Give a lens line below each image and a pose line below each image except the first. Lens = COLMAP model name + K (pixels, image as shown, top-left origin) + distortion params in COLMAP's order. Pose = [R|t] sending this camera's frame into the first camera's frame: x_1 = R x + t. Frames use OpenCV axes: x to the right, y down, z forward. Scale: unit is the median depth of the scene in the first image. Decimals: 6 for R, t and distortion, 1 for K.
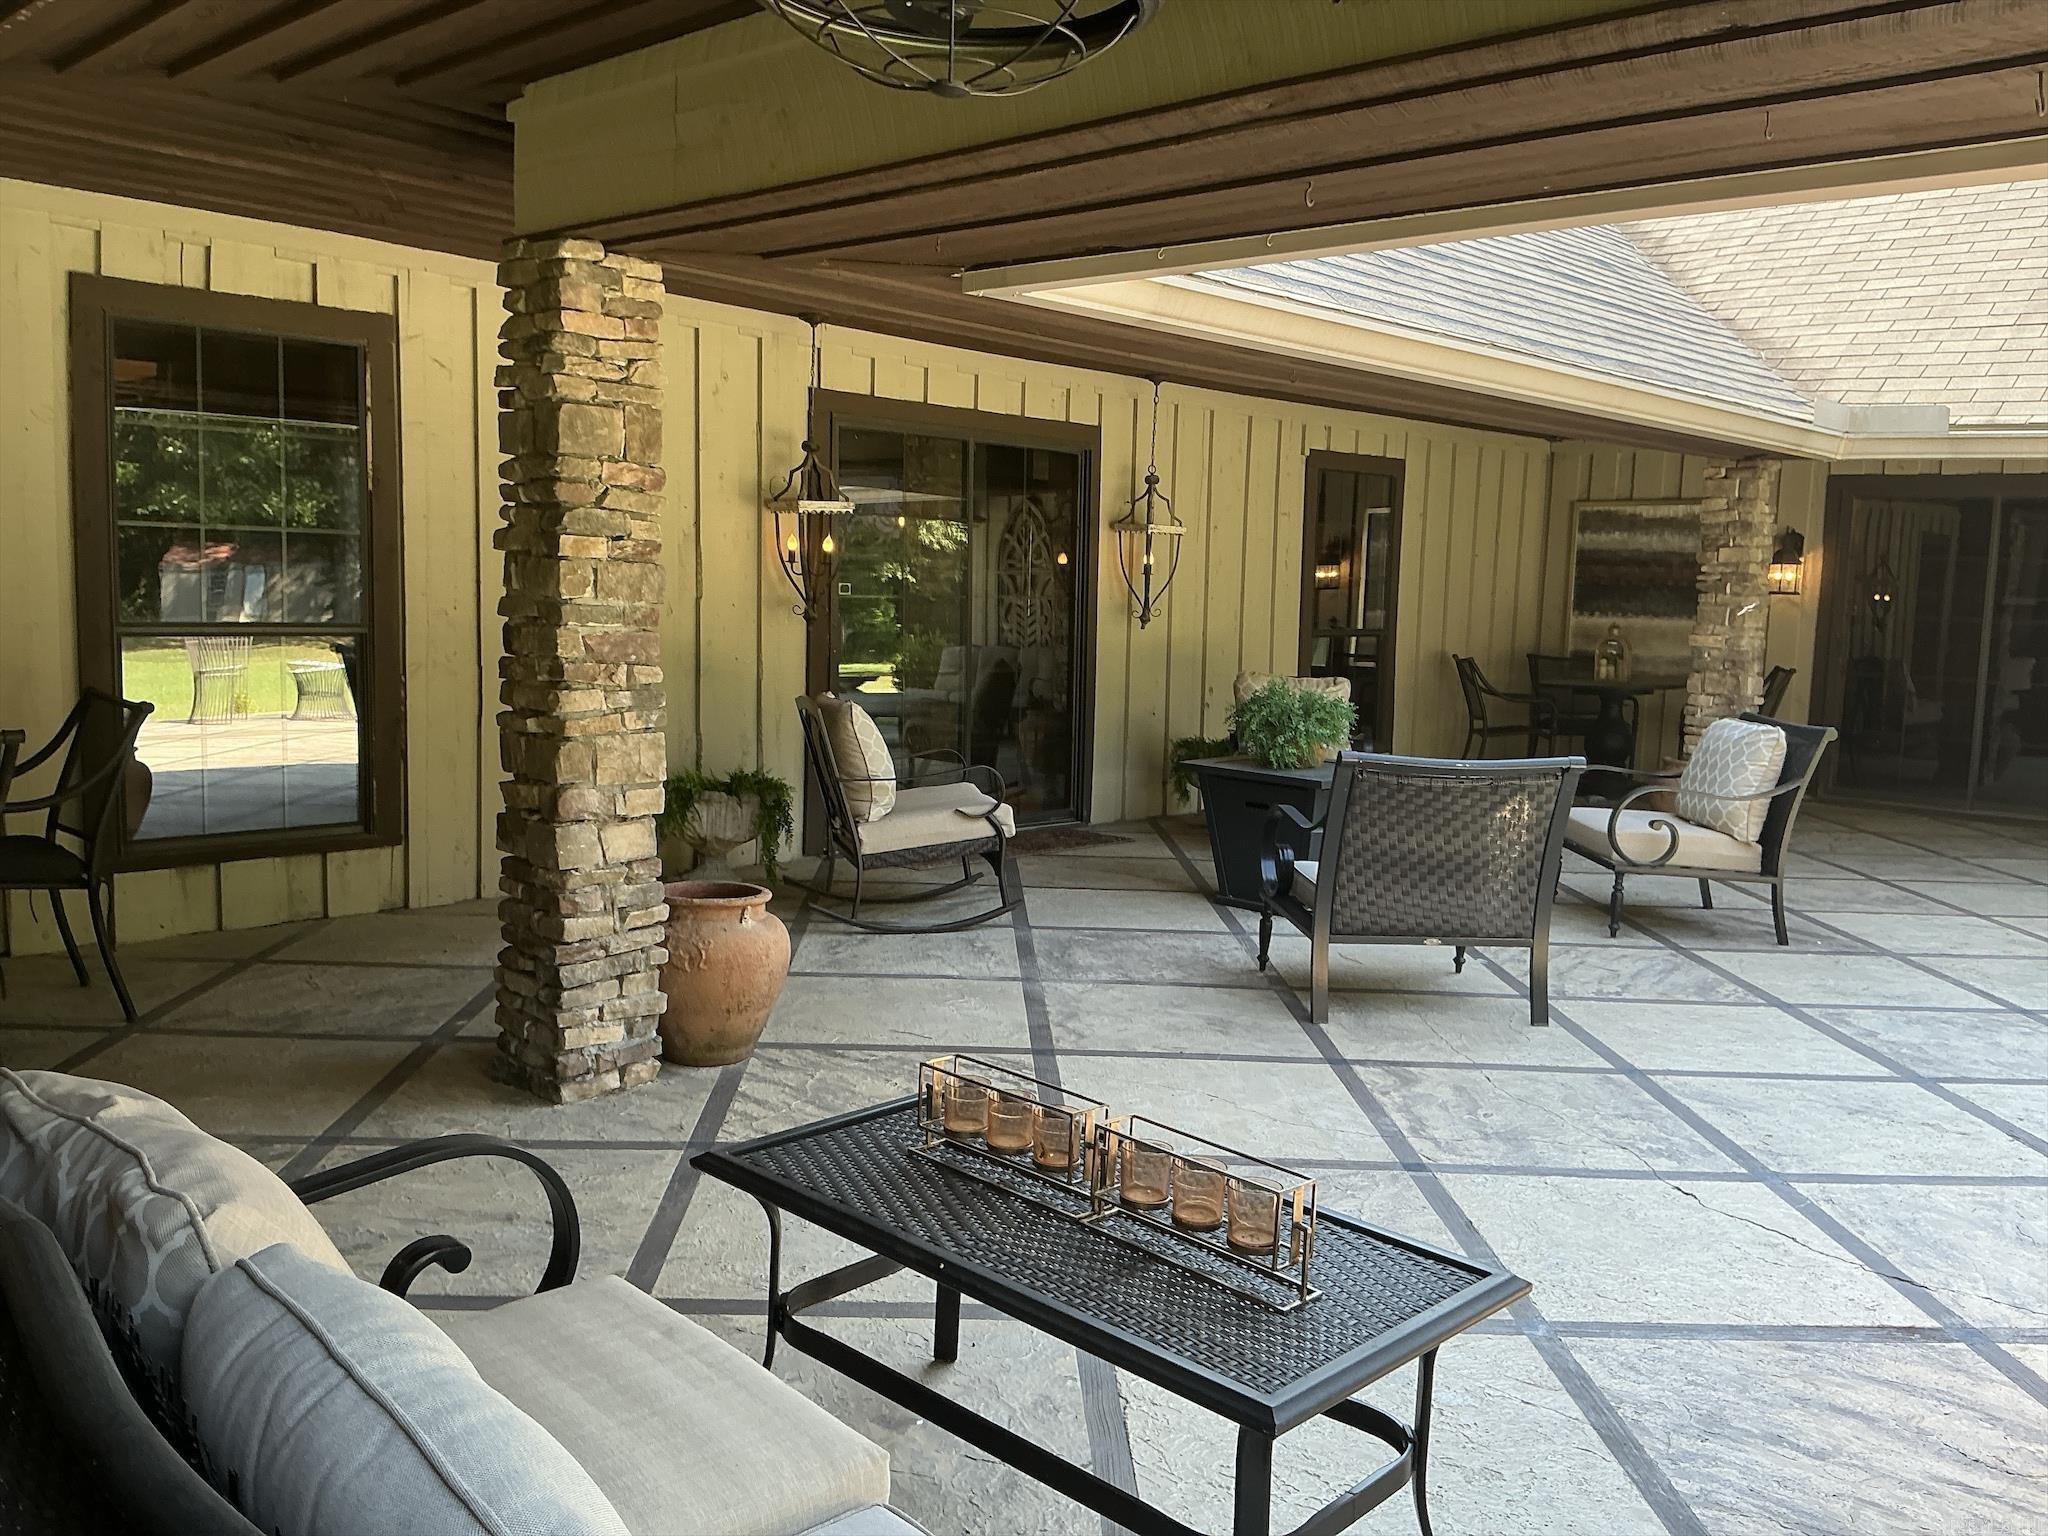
lens RADIAL K [[1685.2, 0, 1007.5], [0, 1685.2, 763.7], [0, 0, 1]] dist [0.073561, -0.115442]
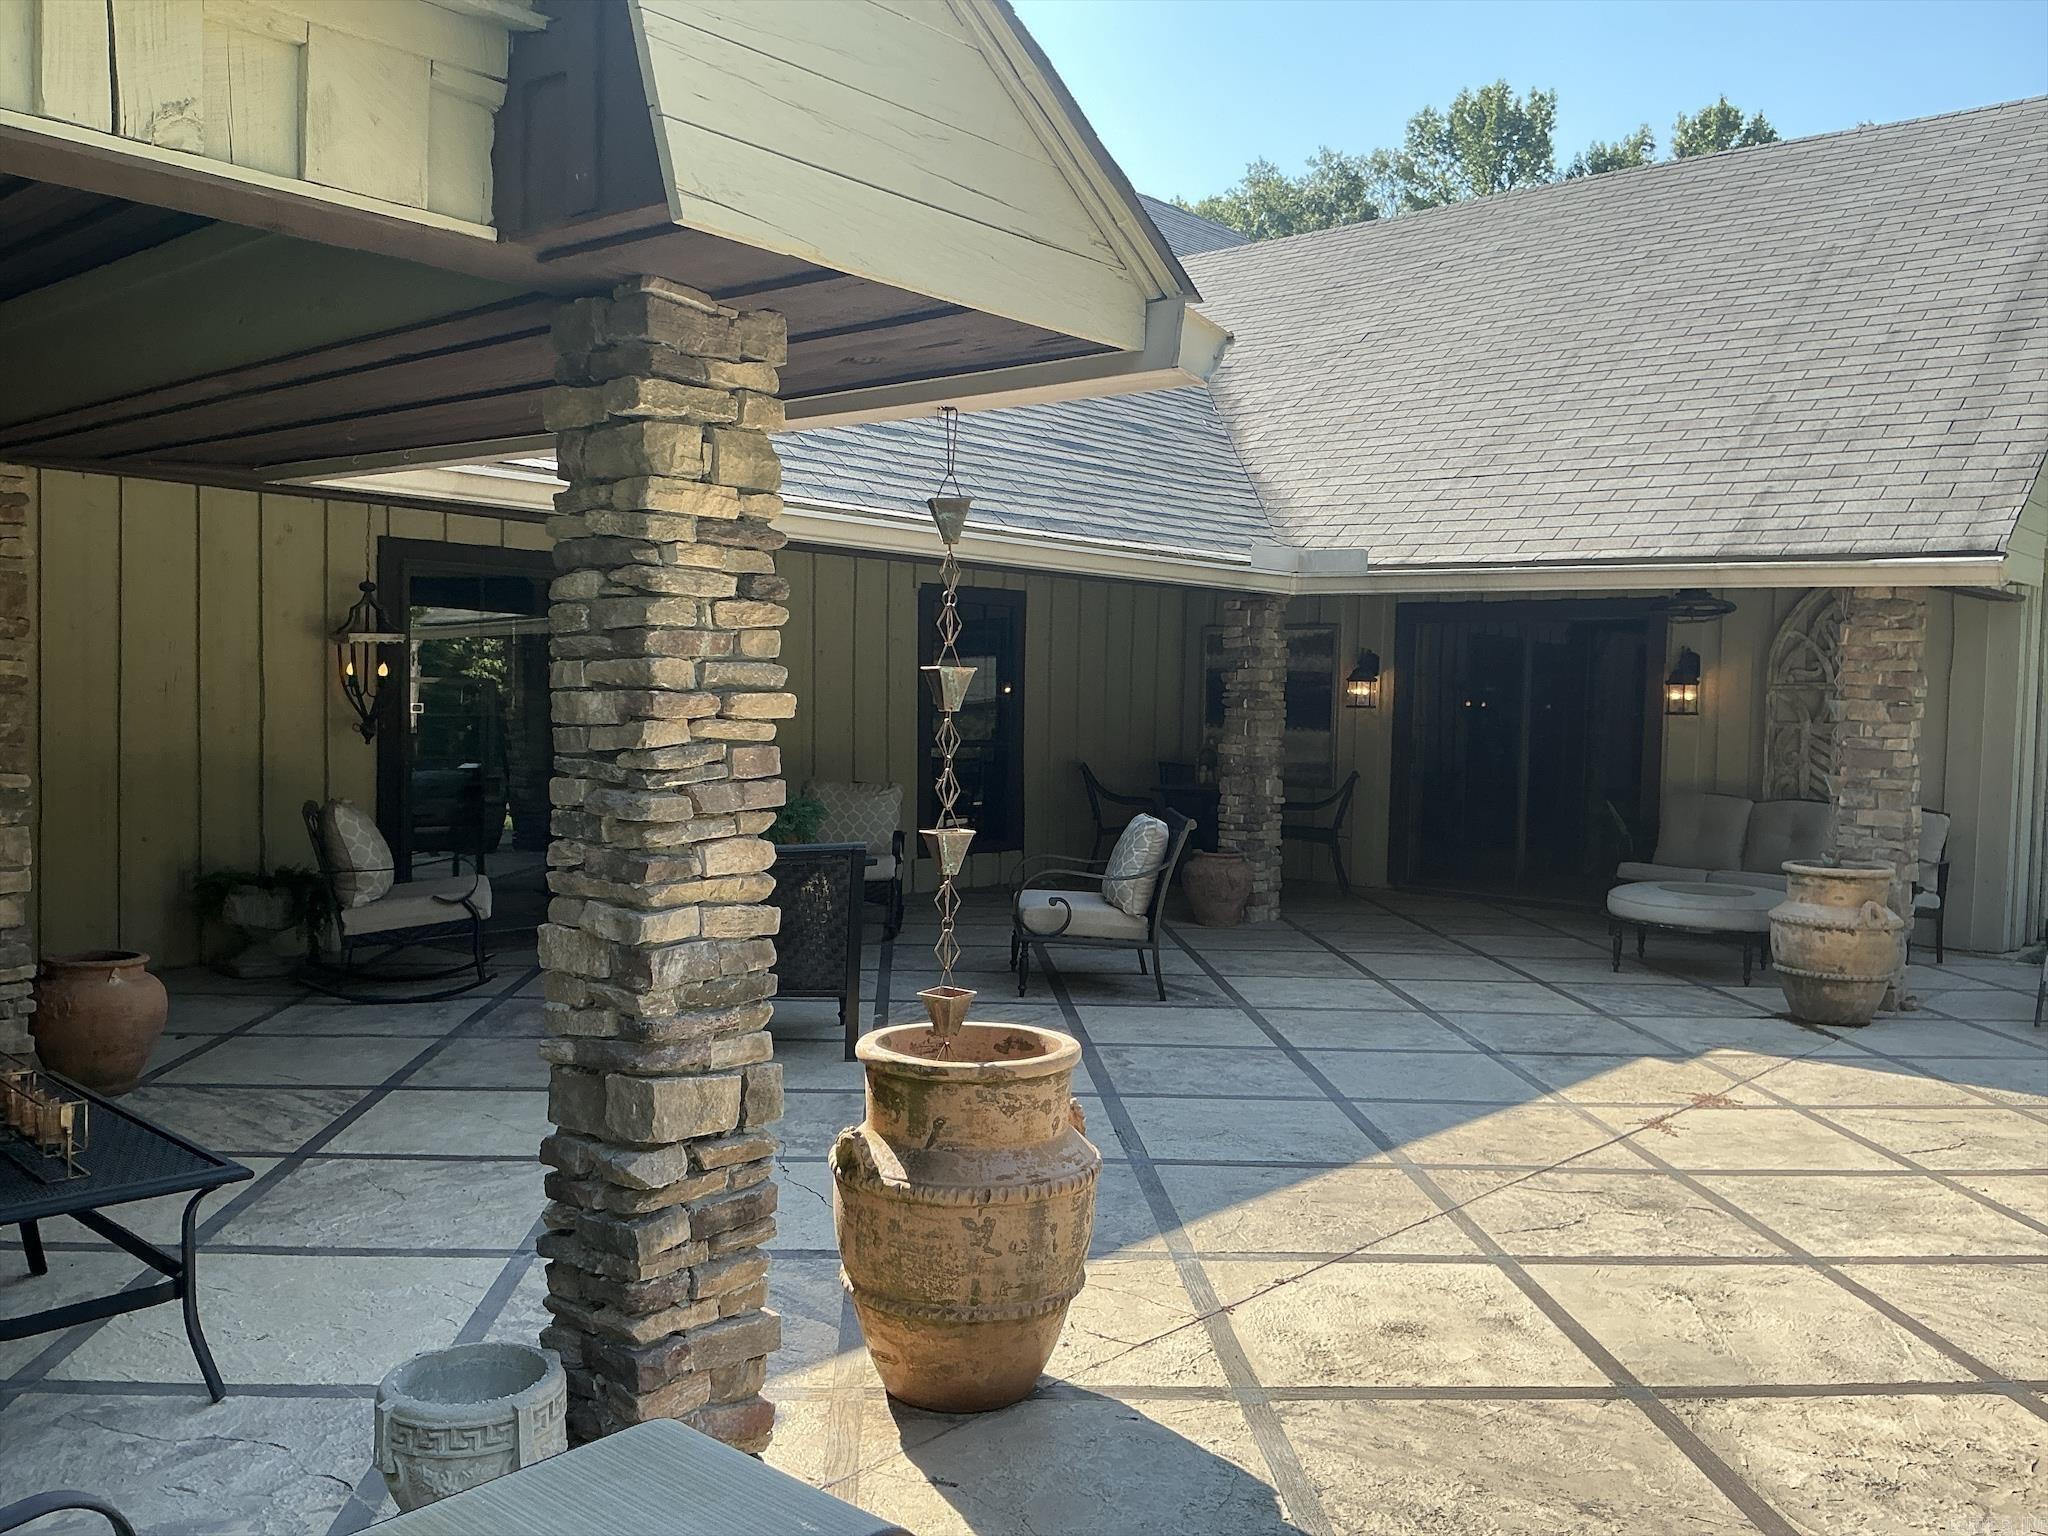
lens RADIAL K [[1685.2, 0, 1030.0], [0, 1685.2, 777.8], [0, 0, 1]] dist [0.073561, -0.115442]
pose [[0.999315, -0.009836, 0.035665, 0.300344], [0.011928, 0.998192, -0.058913, 0.017397], [-0.035021, 0.059298, 0.997626, -0.177787]]
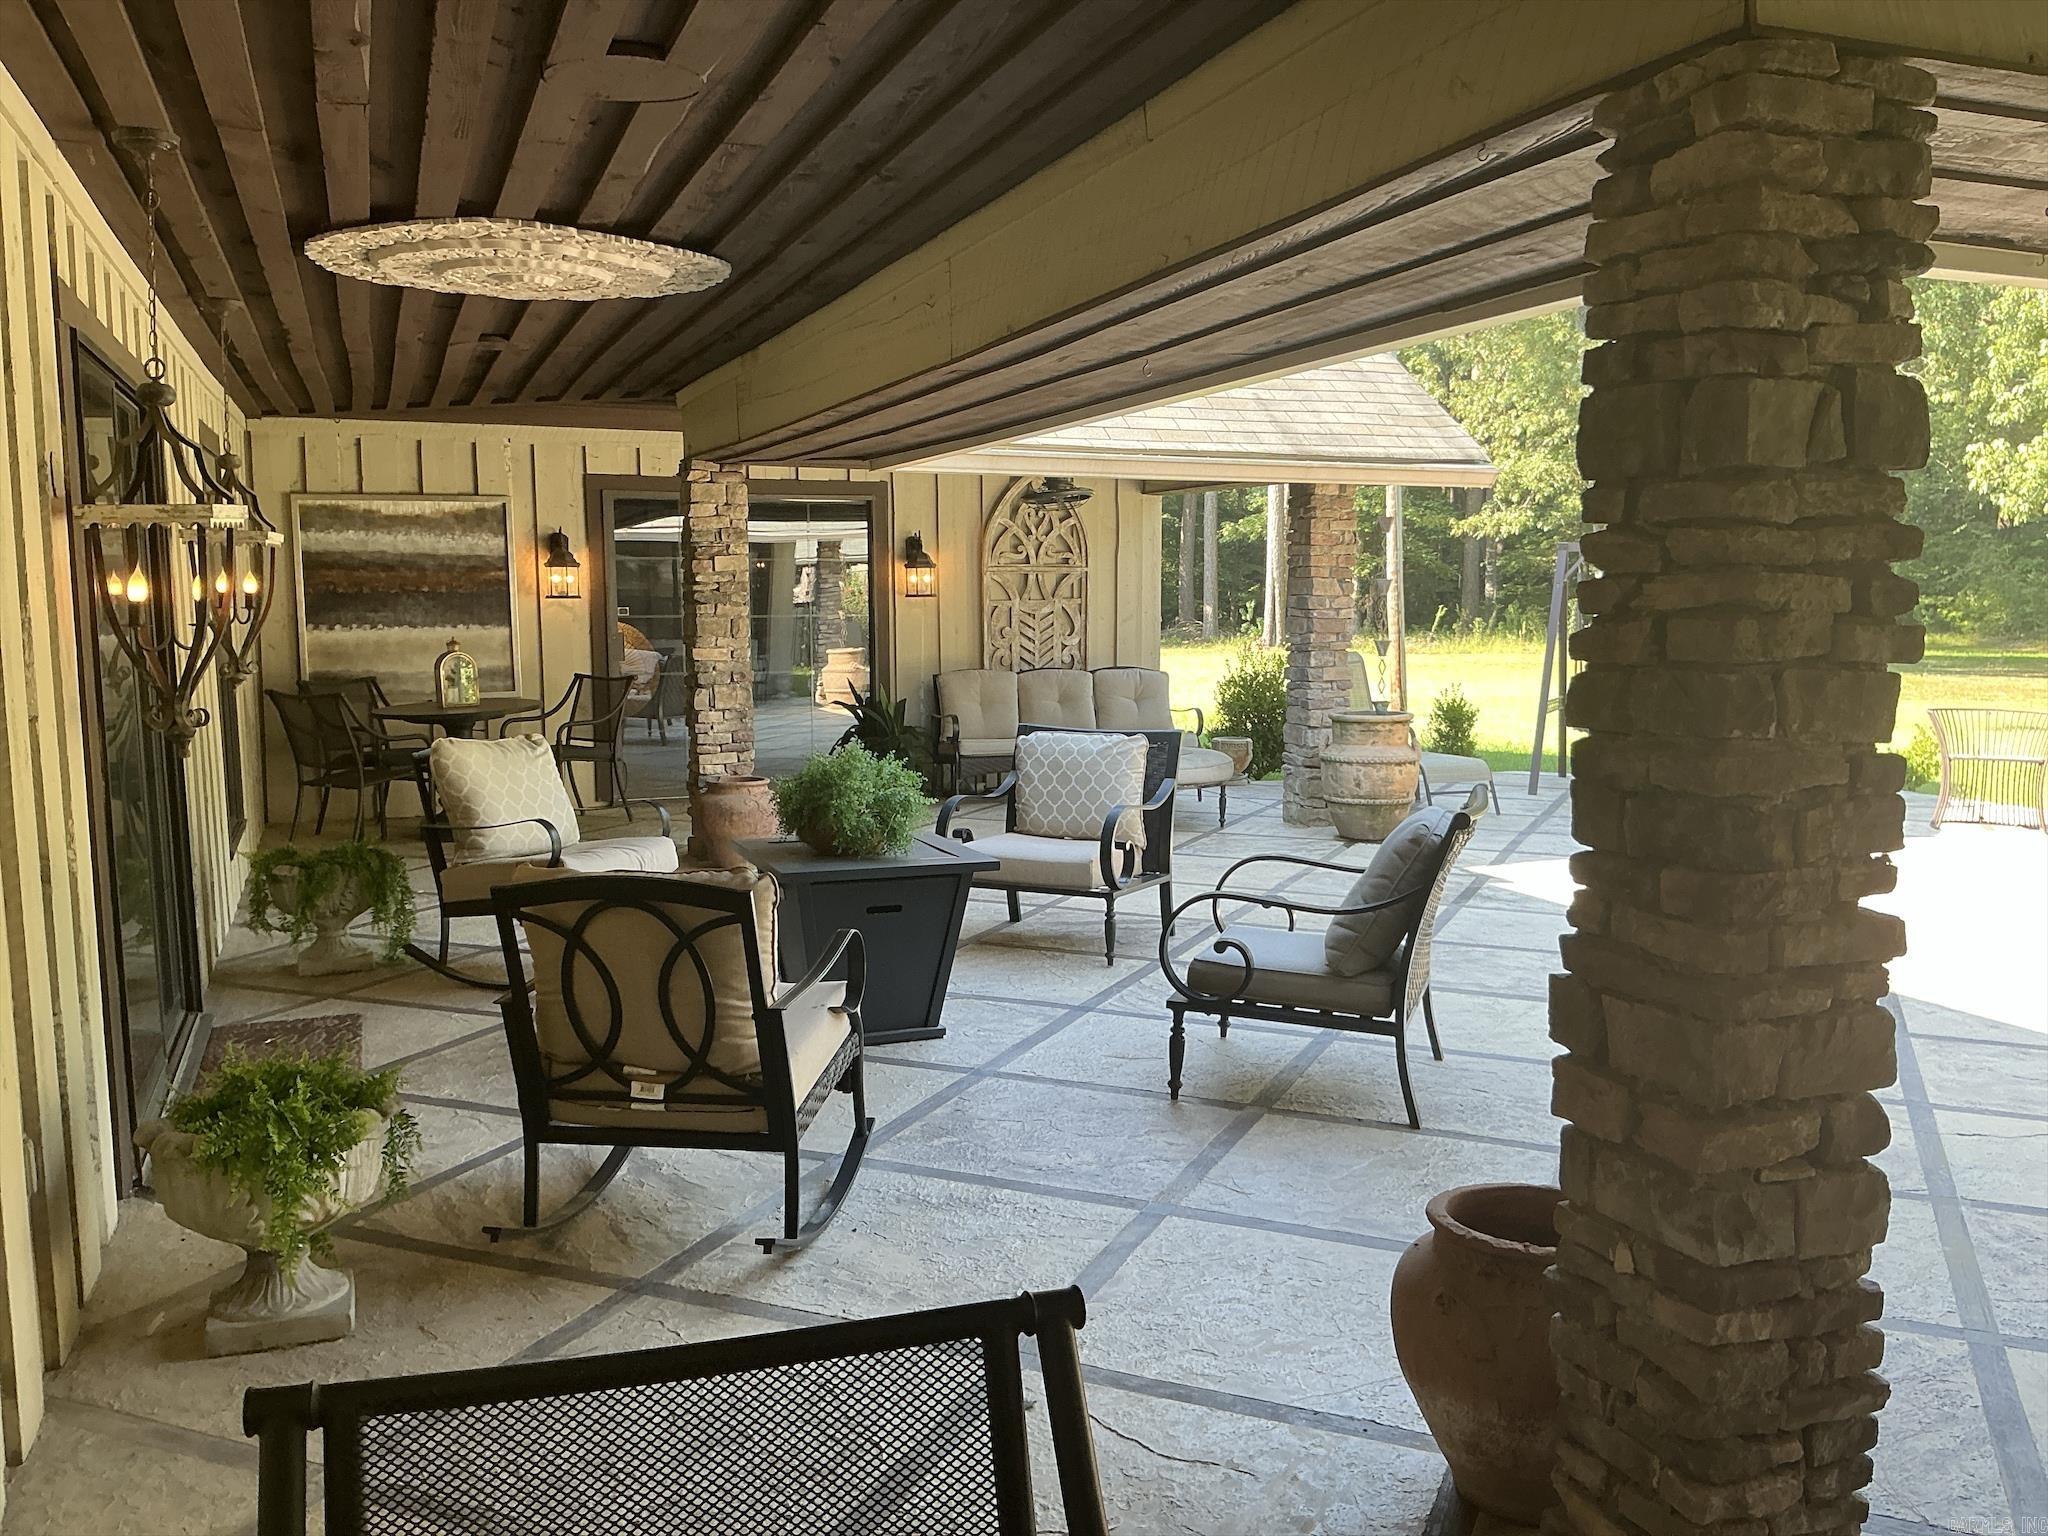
lens RADIAL K [[1685.2, 0, 1015.9], [0, 1685.2, 773.3], [0, 0, 1]] dist [0.073561, -0.115442]
pose [[0.422436, -0.132828, 0.896607, -0.470091], [0.115488, 0.989029, 0.092108, -0.093020], [-0.899005, 0.064637, 0.433141, 0.561492]]
